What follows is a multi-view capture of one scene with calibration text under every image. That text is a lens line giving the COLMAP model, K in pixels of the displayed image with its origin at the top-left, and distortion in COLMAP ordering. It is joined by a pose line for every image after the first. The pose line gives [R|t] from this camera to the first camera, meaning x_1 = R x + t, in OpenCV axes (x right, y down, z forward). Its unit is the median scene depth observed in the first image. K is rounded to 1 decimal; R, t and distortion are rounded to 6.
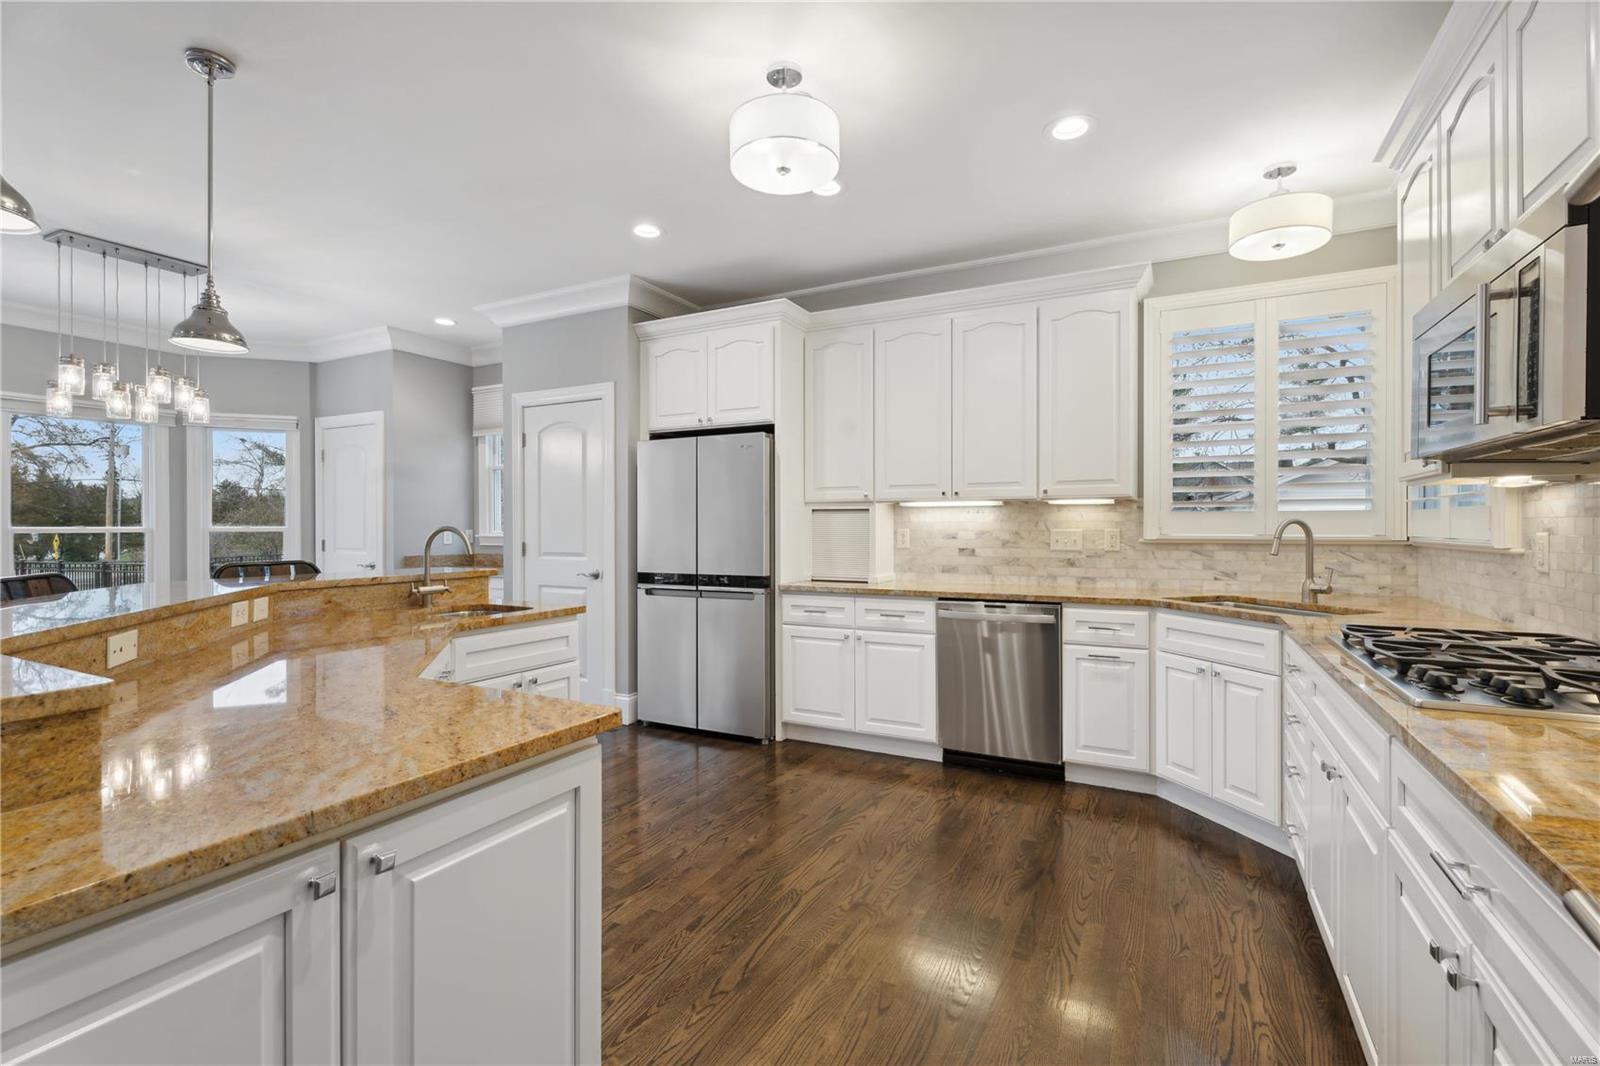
lens RADIAL K [[728.2, 0, 802.8], [0, 728.2, 529.7], [0, 0, 1]] dist [0.002188, 0.000256]
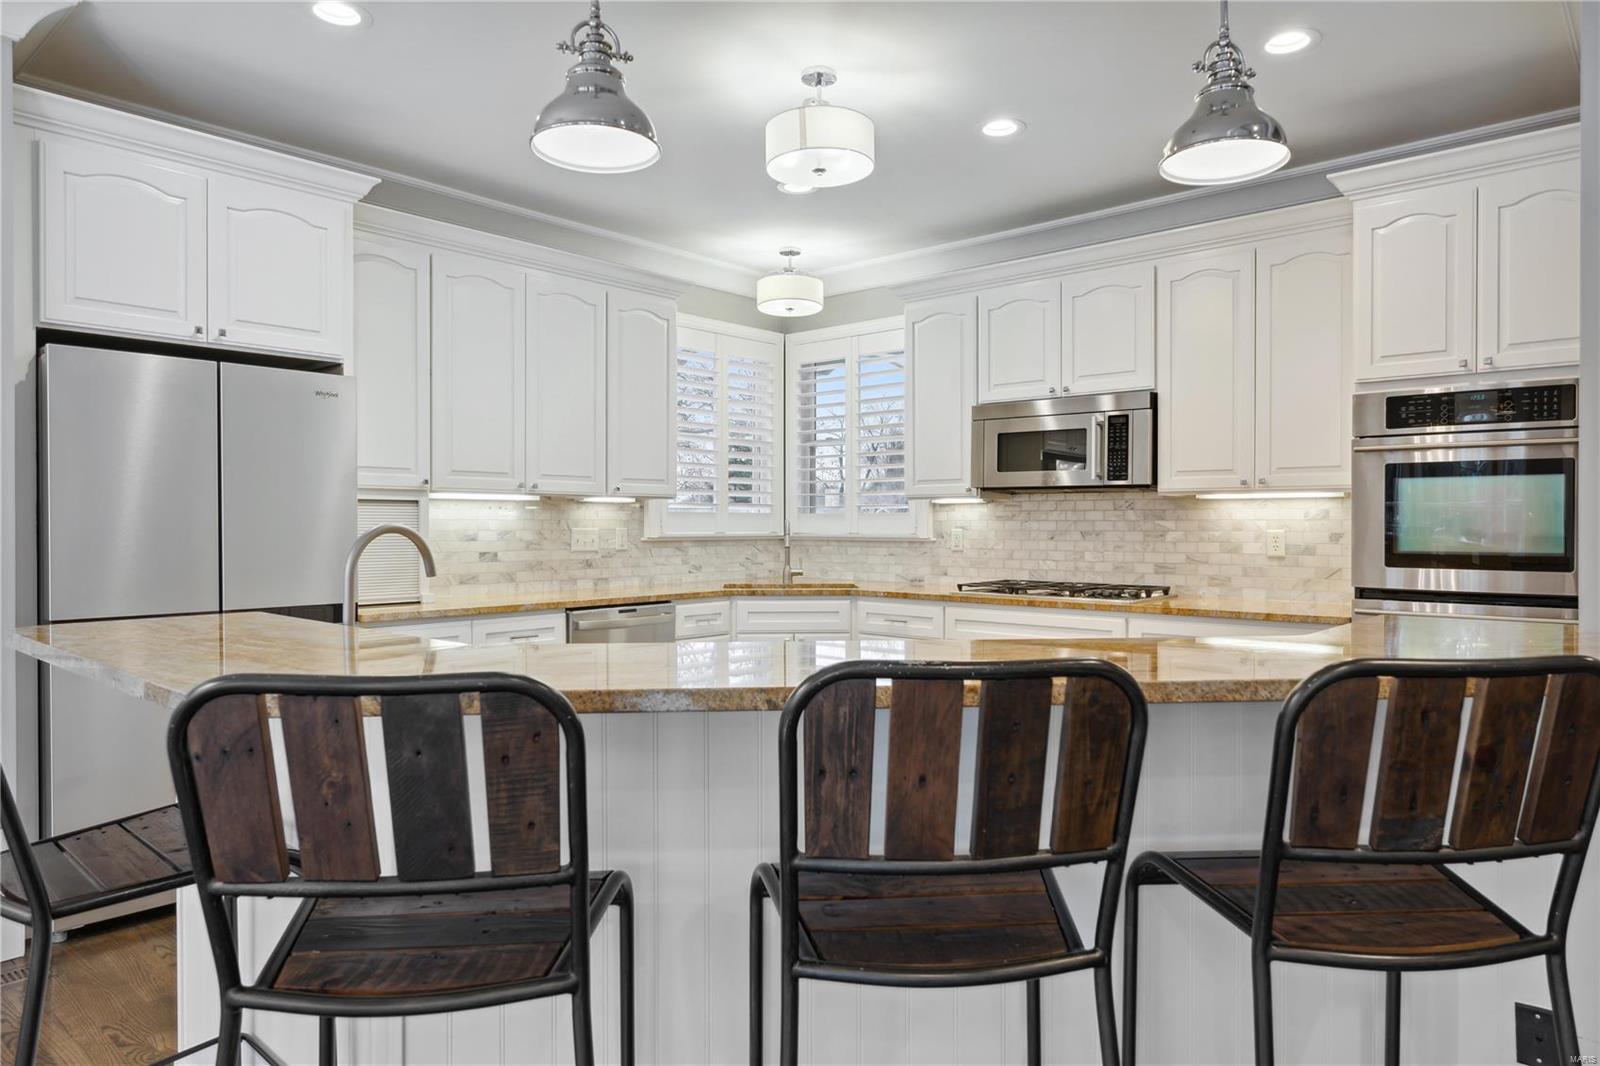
lens RADIAL K [[1005.4, 0, 802.5], [0, 1005.4, 532.2], [0, 0, 1]] dist [-0.006317, 0.000057]
pose [[0.237485, -0.005523, 0.971376, -0.831093], [0.003984, 0.999981, 0.004712, -0.000646], [-0.971383, 0.002751, 0.237502, 0.421515]]
